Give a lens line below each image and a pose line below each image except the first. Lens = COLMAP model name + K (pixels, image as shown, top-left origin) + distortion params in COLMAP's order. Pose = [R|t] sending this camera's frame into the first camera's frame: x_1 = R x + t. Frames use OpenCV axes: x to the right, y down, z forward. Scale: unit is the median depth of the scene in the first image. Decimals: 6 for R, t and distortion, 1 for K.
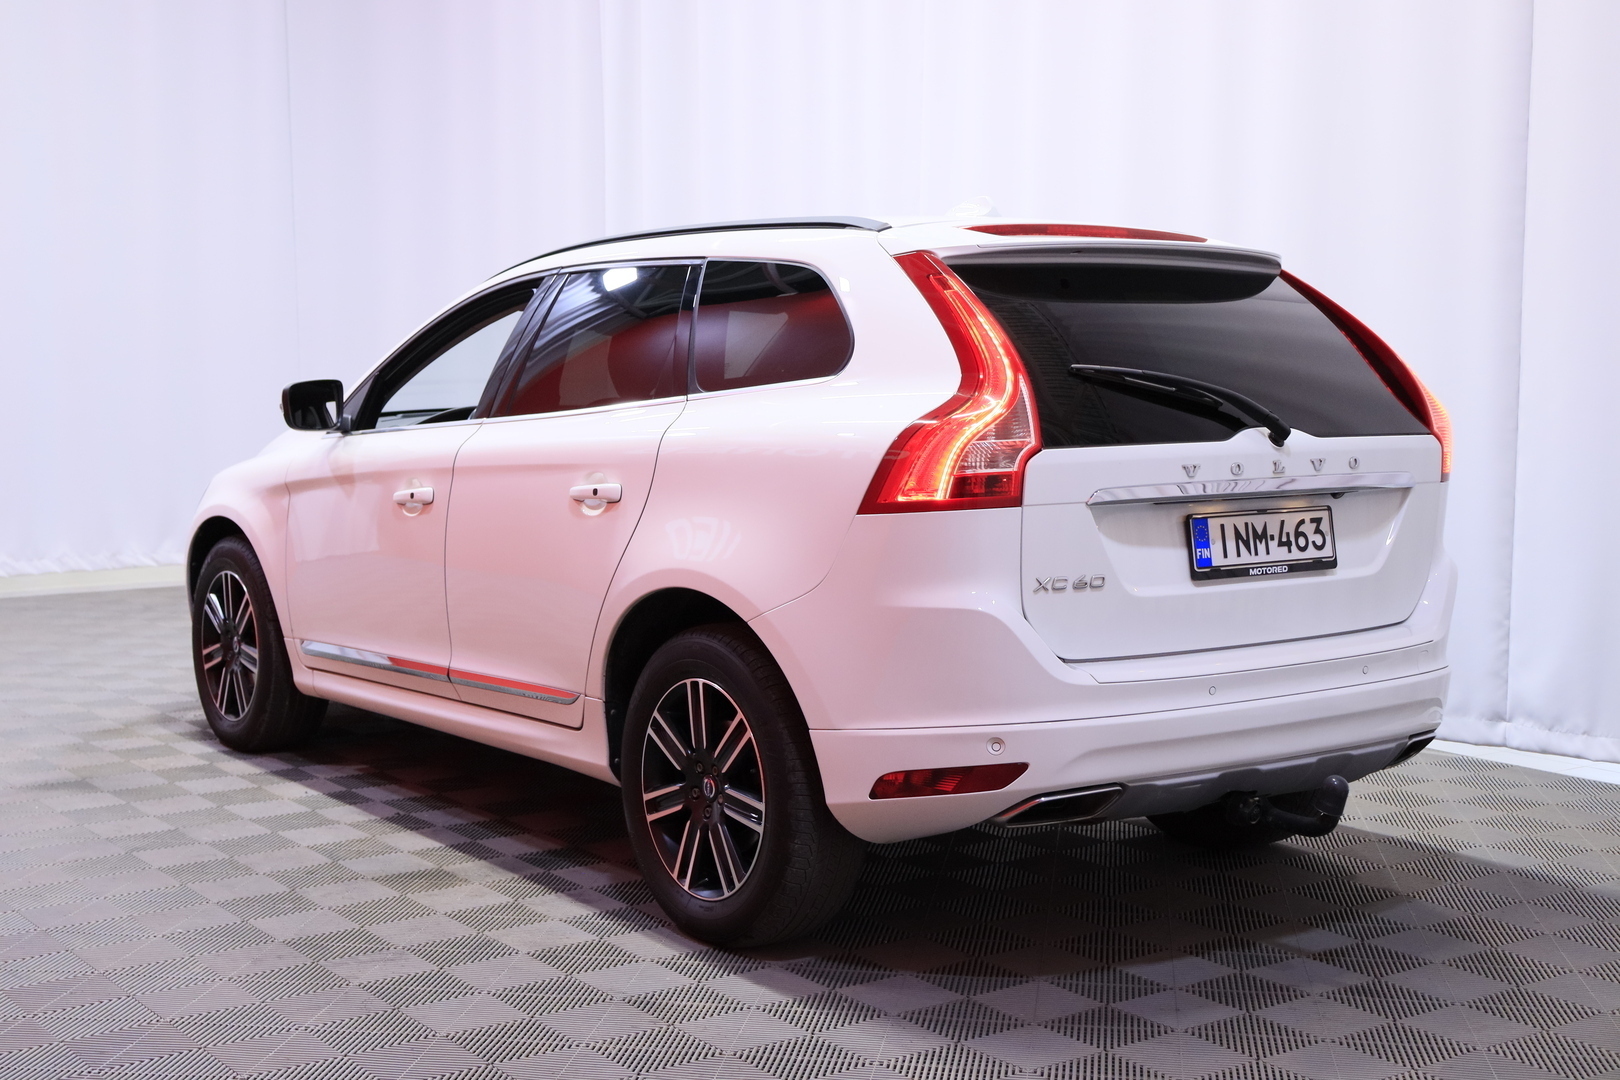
lens RADIAL K [[2231.2, 0, 810.1], [0, 2231.2, 546.0], [0, 0, 1]] dist [-0.048311, 0.000000]
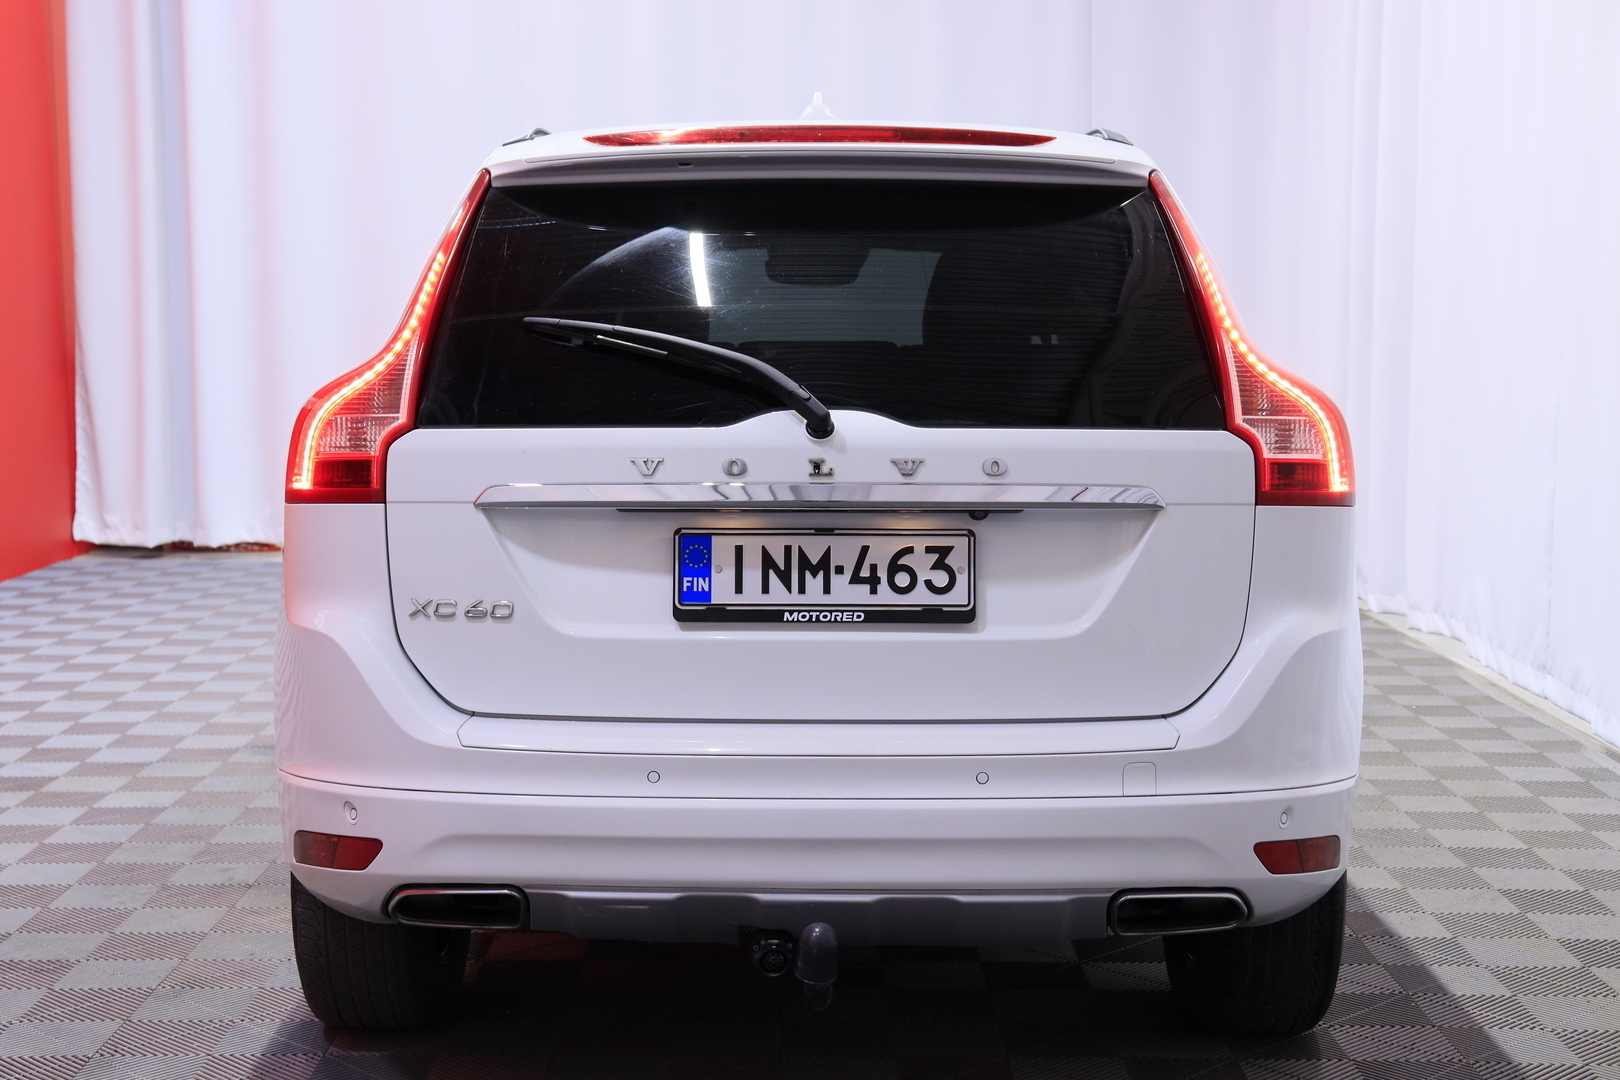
lens RADIAL K [[2318.7, 0, 808.6], [0, 2318.7, 530.0], [0, 0, 1]] dist [-0.021063, 0.000000]
pose [[0.805166, 0.064359, -0.589547, 0.629676], [-0.057069, 0.997889, 0.030995, -0.038306], [0.590298, 0.008689, 0.807139, 0.417203]]
